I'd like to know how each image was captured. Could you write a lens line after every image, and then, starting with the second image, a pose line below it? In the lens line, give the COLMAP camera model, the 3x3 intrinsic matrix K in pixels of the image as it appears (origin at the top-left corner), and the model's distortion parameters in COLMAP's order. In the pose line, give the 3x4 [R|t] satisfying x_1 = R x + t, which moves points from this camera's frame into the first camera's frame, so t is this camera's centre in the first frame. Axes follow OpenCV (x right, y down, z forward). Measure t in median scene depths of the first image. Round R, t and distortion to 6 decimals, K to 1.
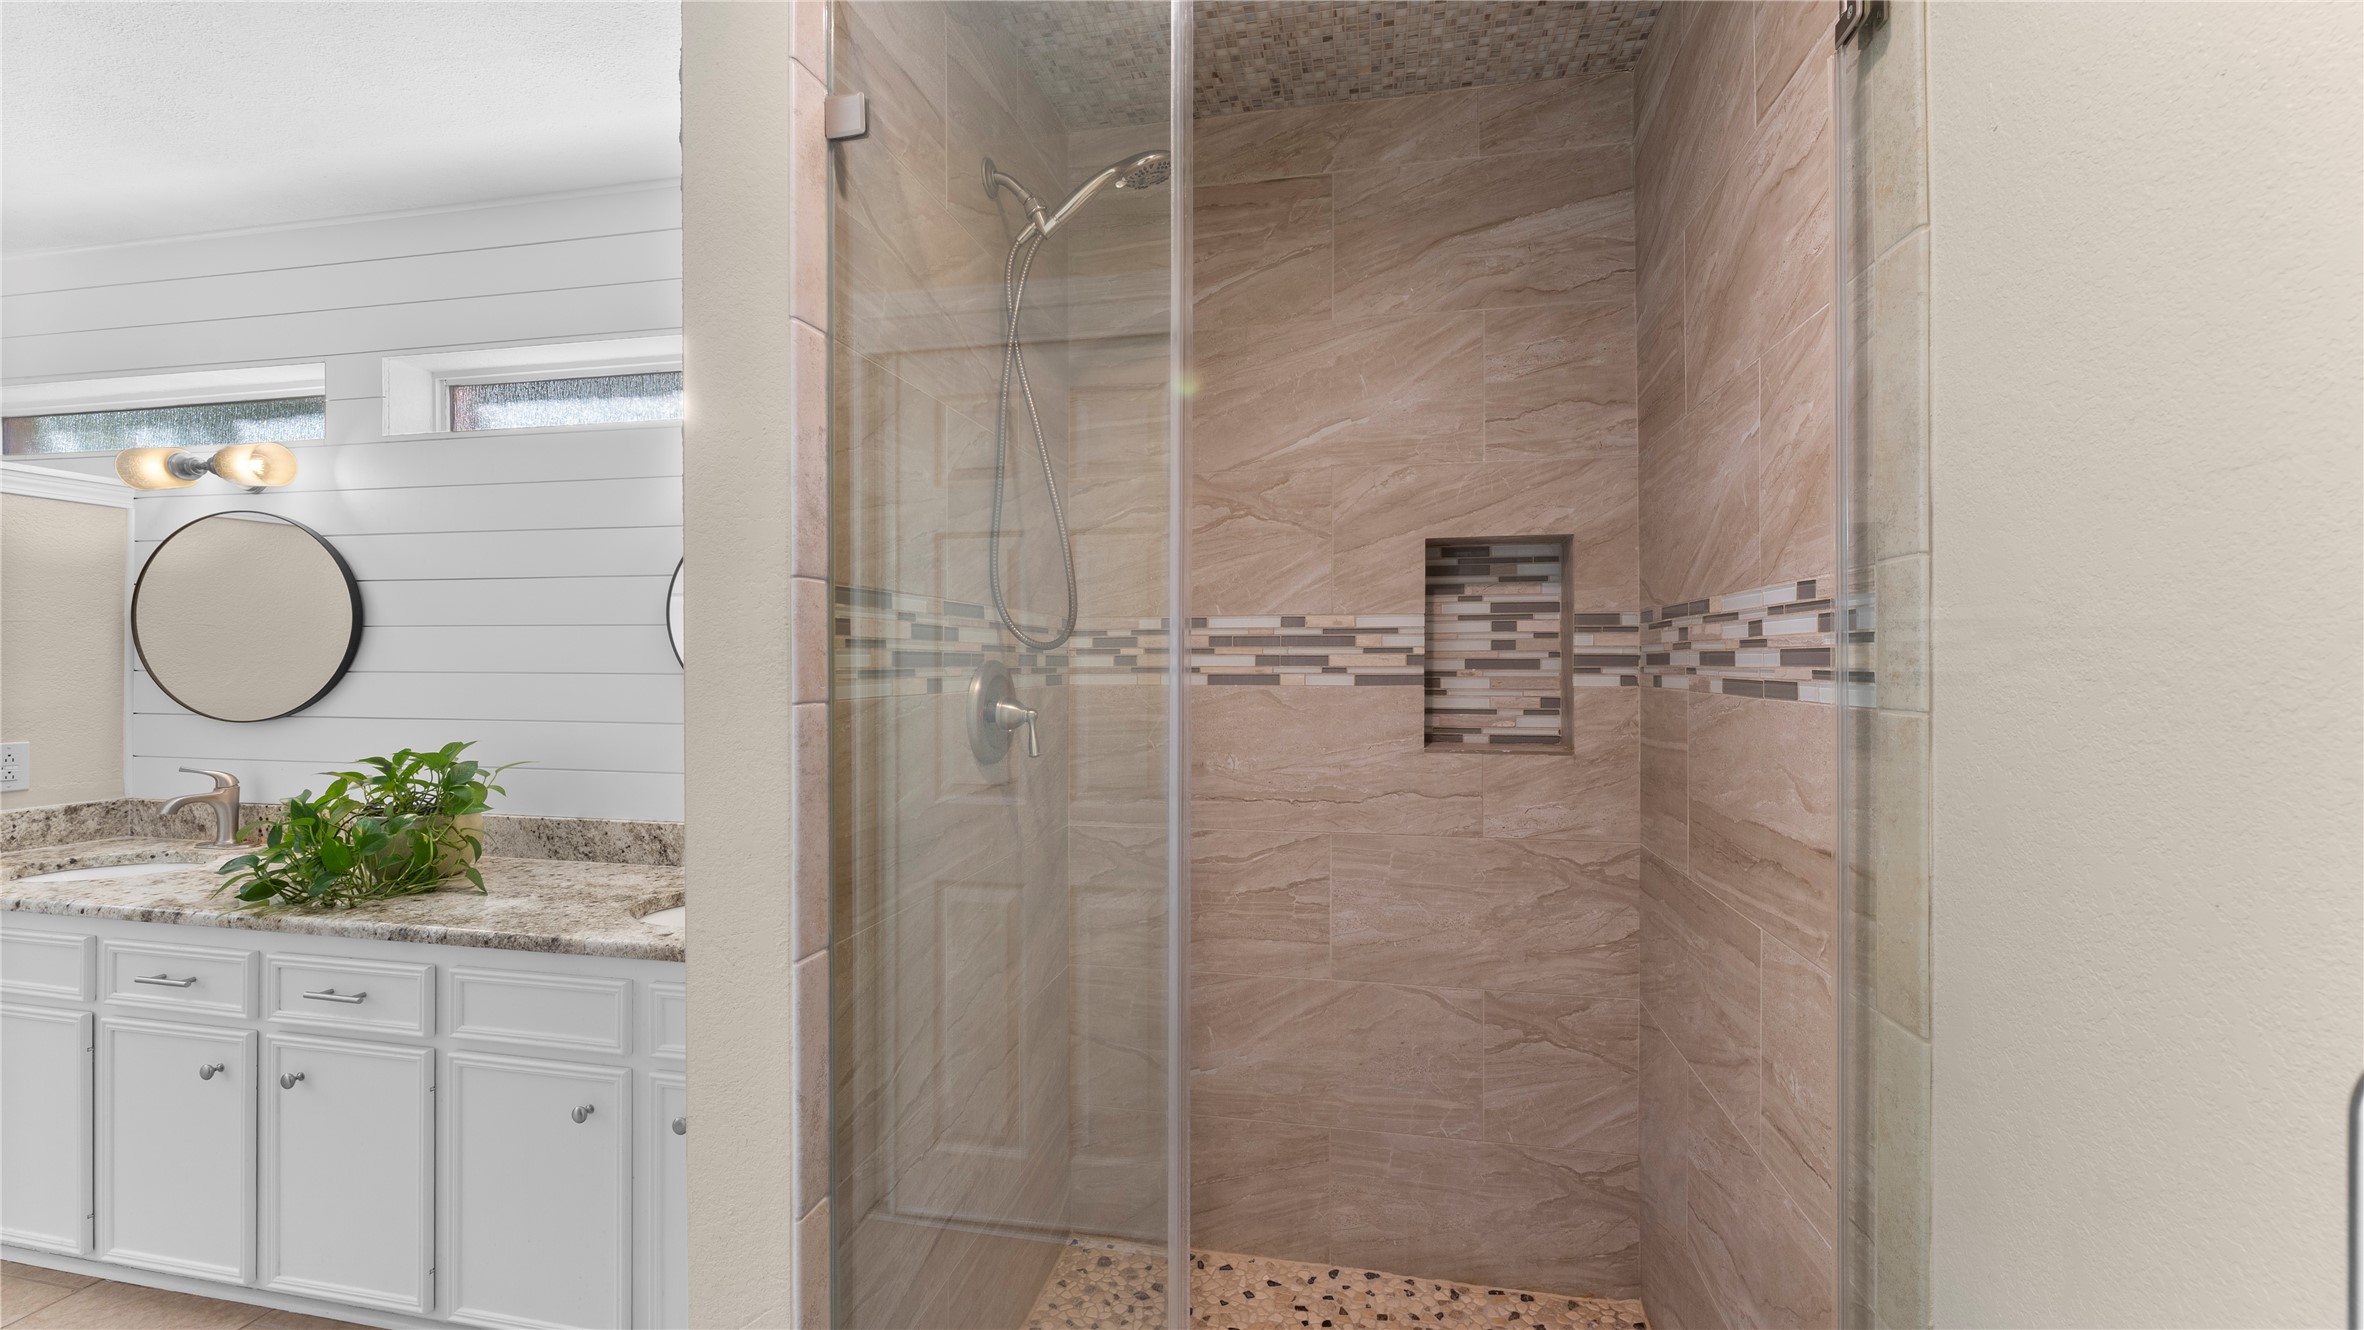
lens RADIAL K [[954.5, 0, 1187.1], [0, 954.5, 660.9], [0, 0, 1]] dist [-0.000892, -0.000639]
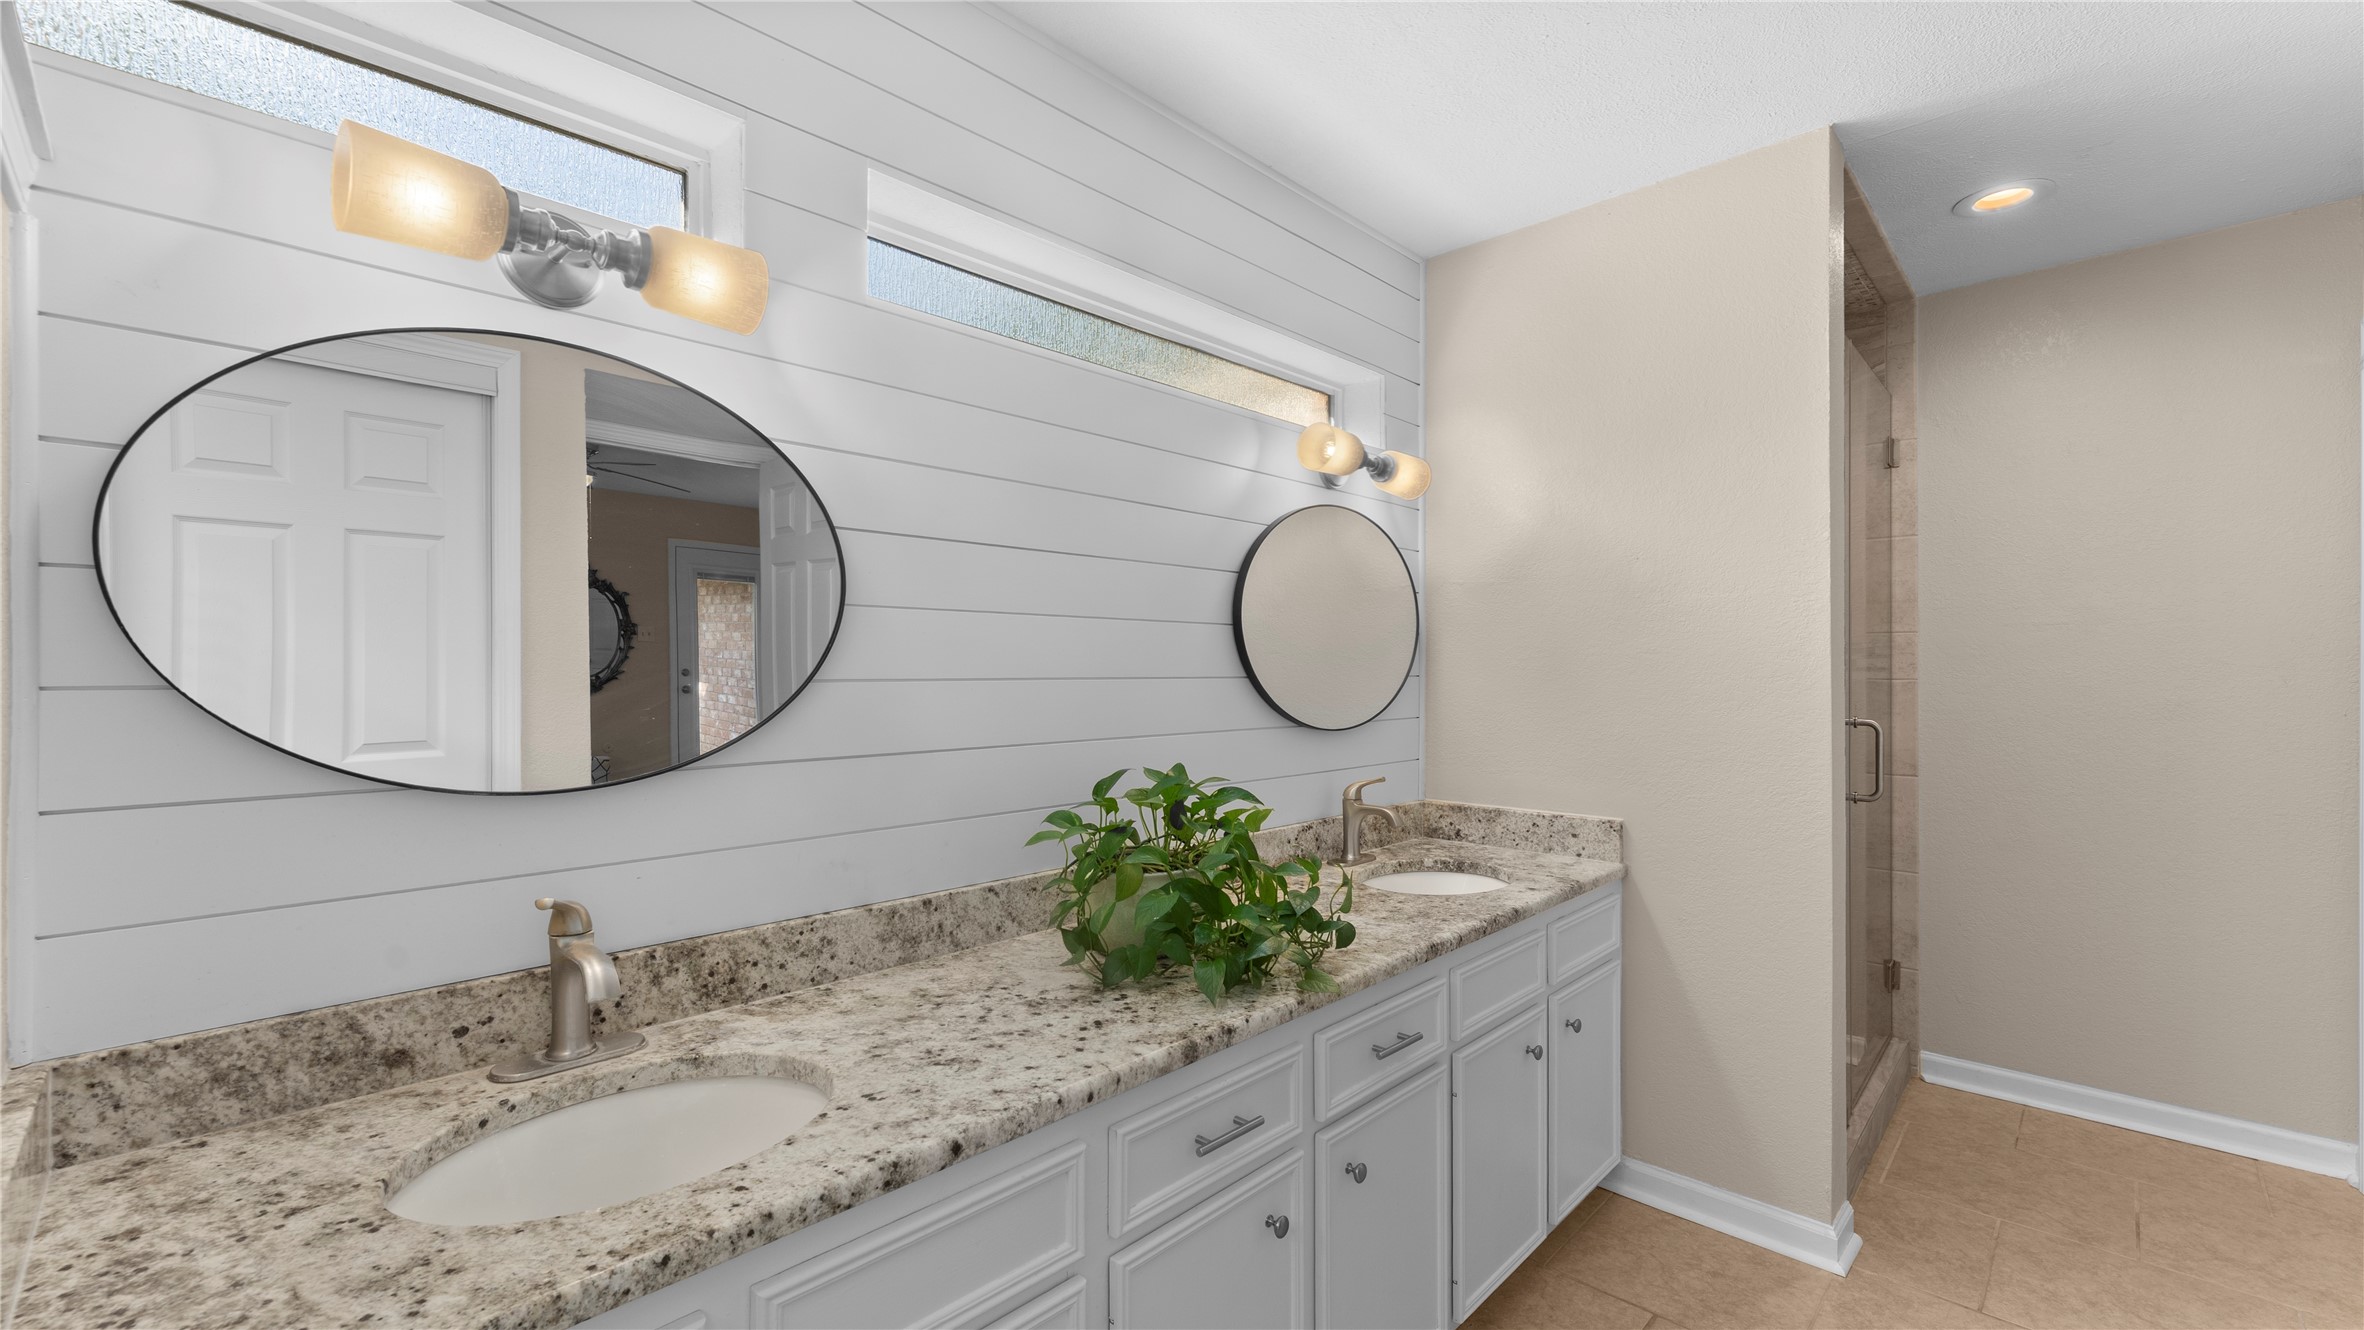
lens RADIAL K [[954.5, 0, 1187.1], [0, 954.5, 660.9], [0, 0, 1]] dist [-0.000892, -0.000639]
pose [[0.541257, 0.006394, 0.840833, -1.592925], [0.003373, 0.999947, -0.009775, 0.004540], [-0.840850, 0.008127, 0.541207, 0.625949]]
